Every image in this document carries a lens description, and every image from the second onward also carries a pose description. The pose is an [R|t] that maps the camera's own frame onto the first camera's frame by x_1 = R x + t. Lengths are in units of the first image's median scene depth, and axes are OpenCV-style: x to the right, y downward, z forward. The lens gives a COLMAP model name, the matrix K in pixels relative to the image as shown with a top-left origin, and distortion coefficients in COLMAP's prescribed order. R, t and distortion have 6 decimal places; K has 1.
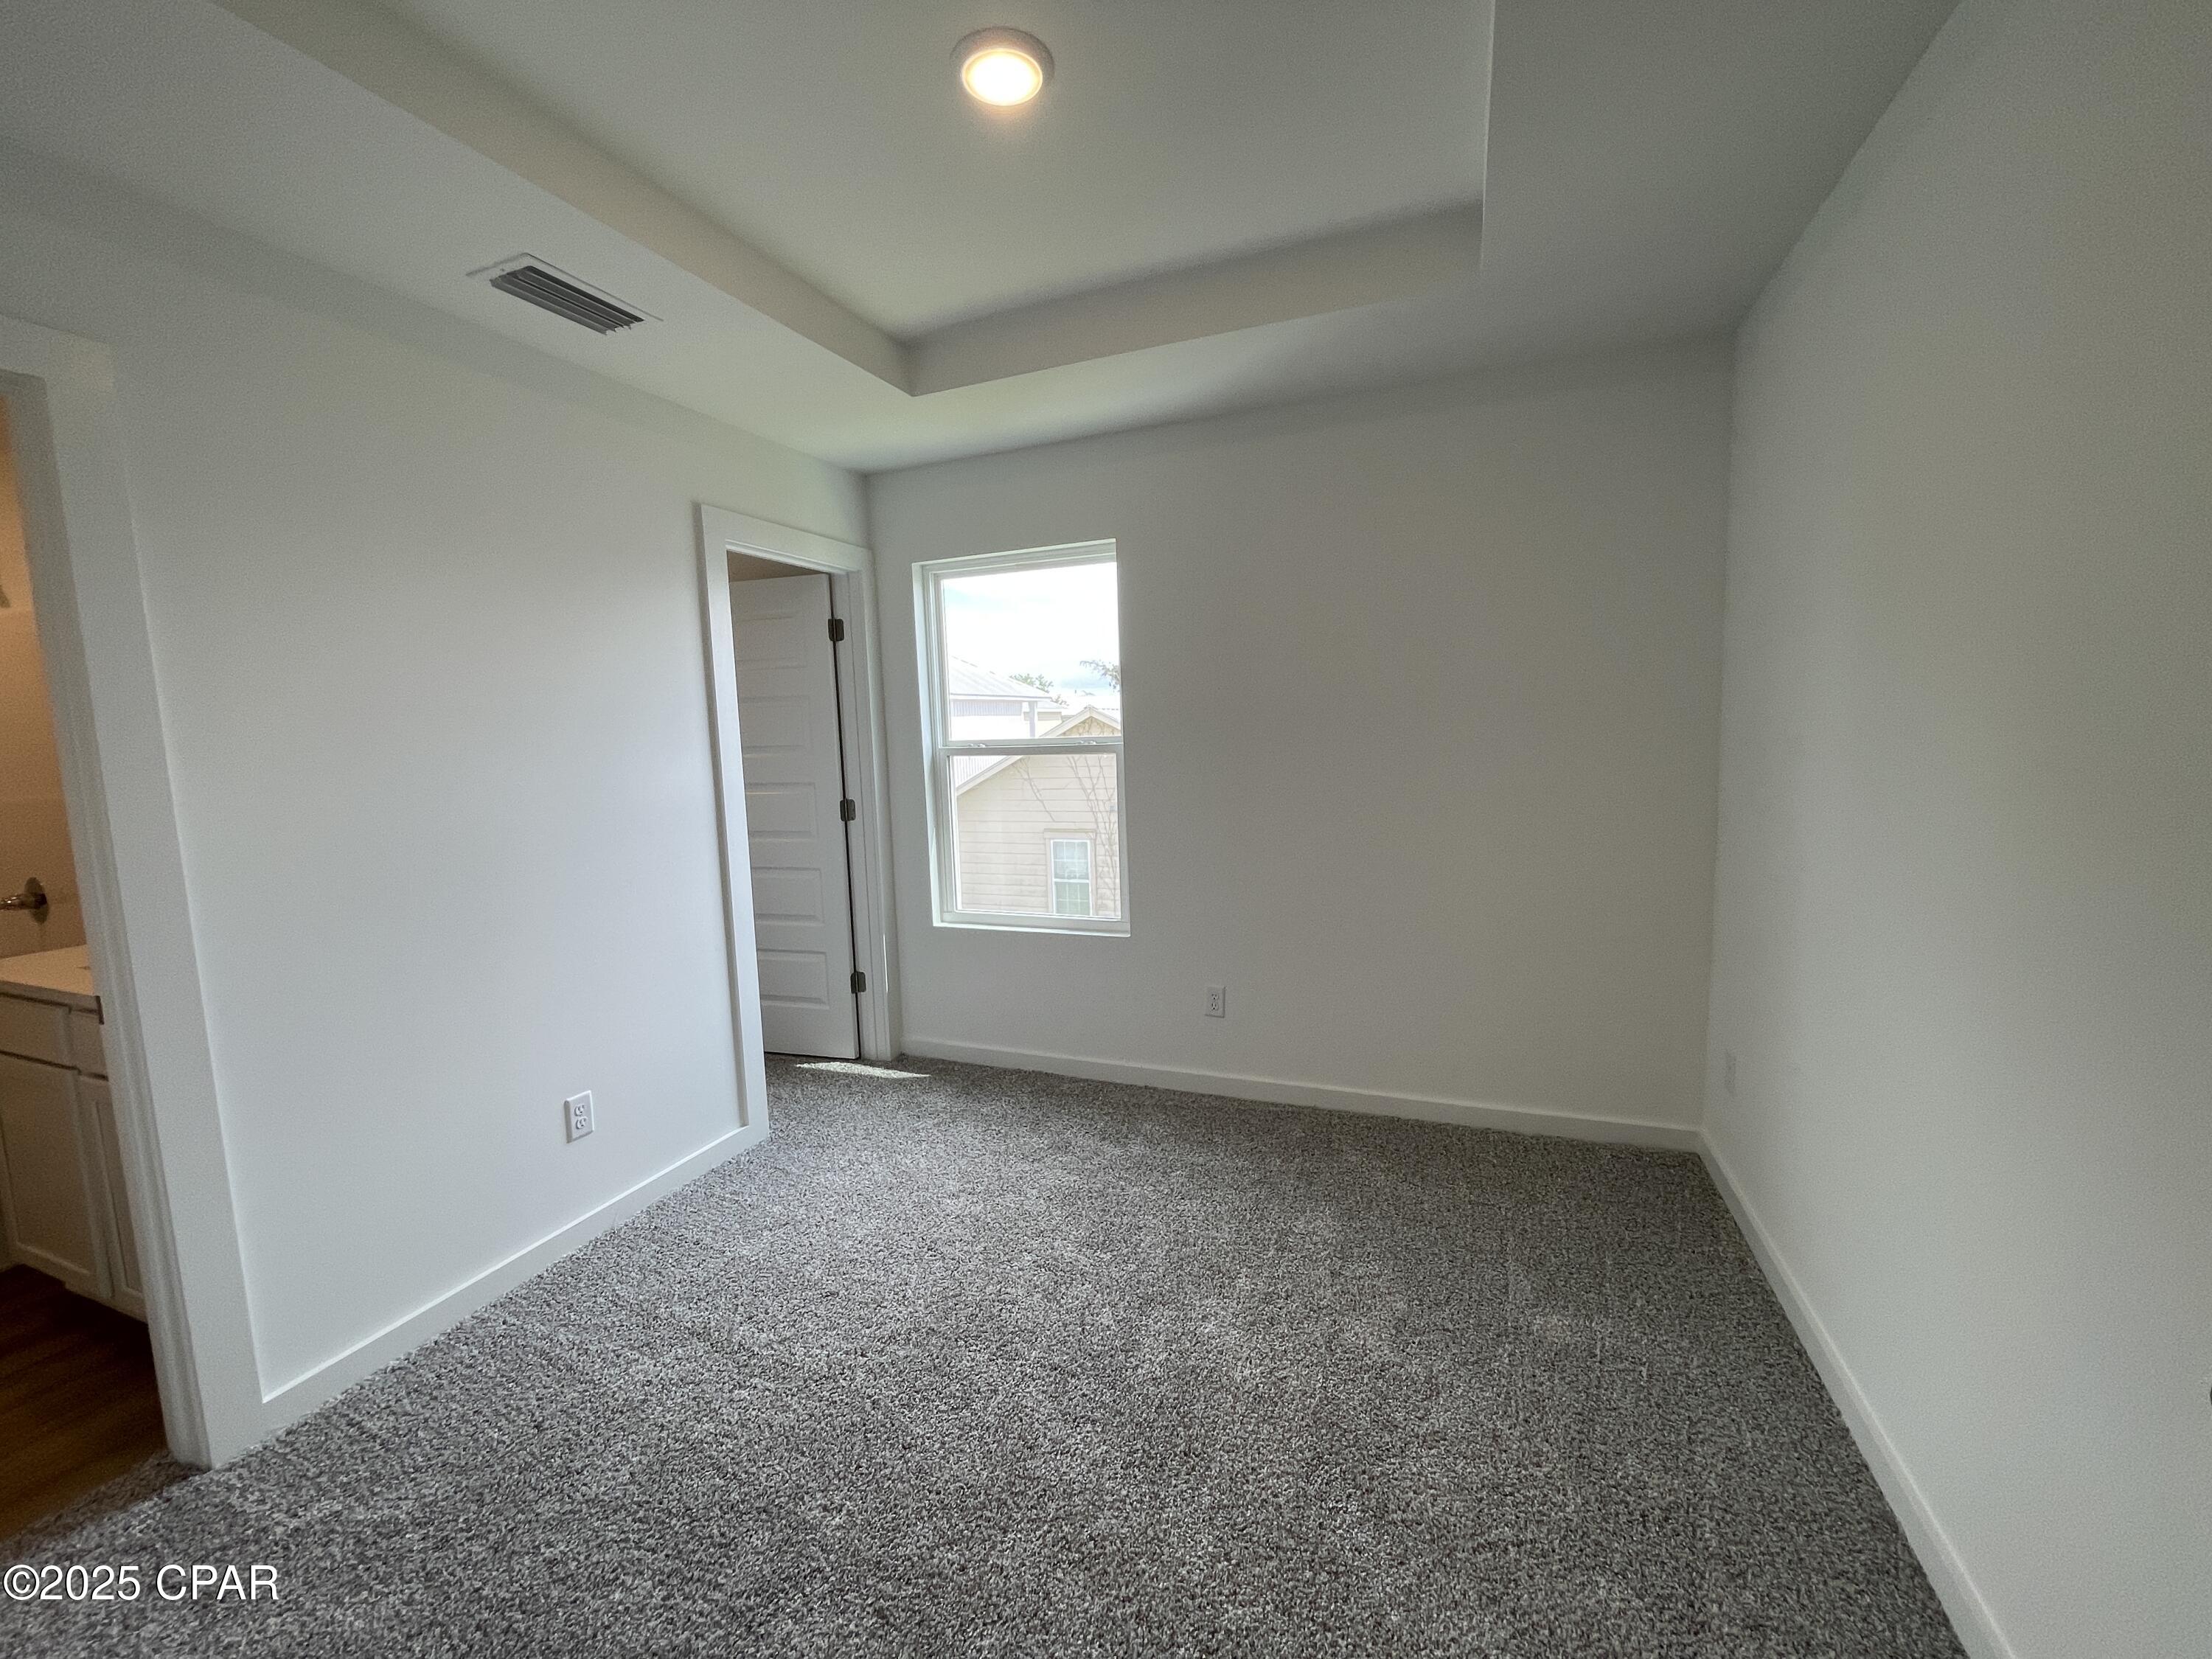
lens RADIAL K [[900.5, 0, 1106.0], [0, 900.5, 829.5], [0, 0, 1]] dist [0.004081, 0.000688]
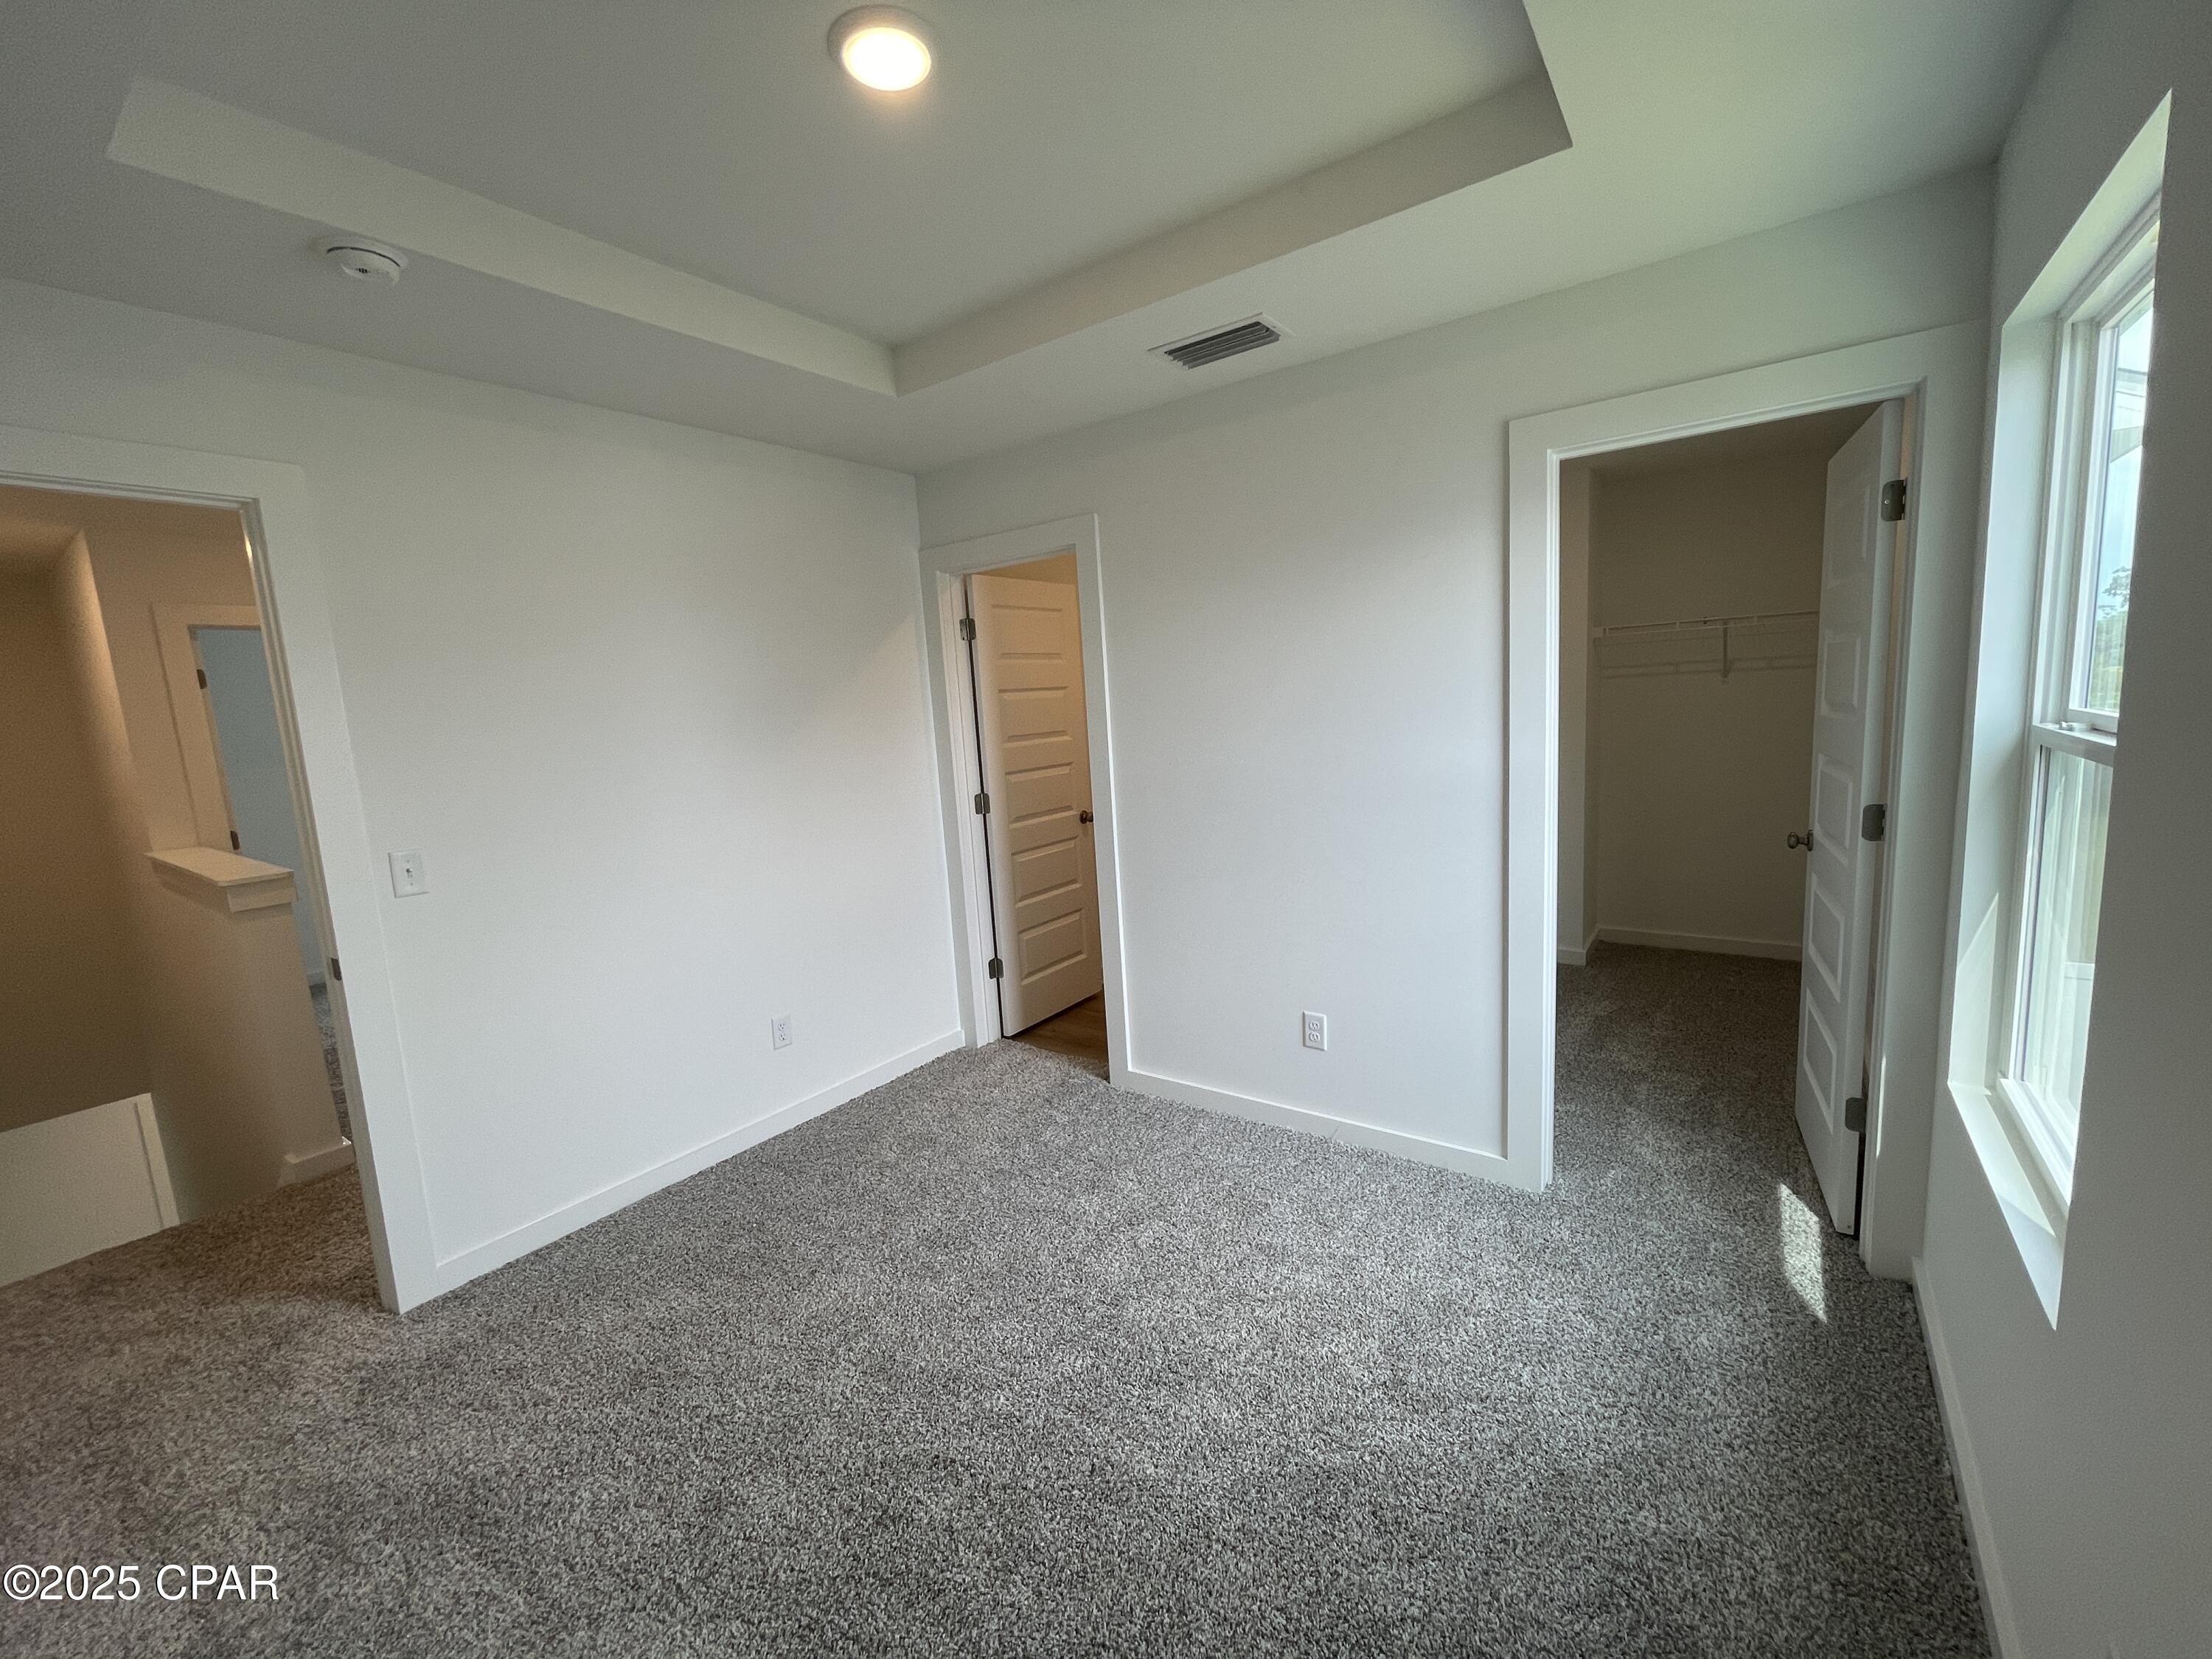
lens RADIAL K [[900.5, 0, 1106.0], [0, 900.5, 829.5], [0, 0, 1]] dist [0.004081, 0.000688]
pose [[-0.246669, 0.184440, -0.951387, 0.488746], [-0.038686, 0.979065, 0.199836, -0.146181], [0.968327, 0.086099, -0.234369, 0.863763]]
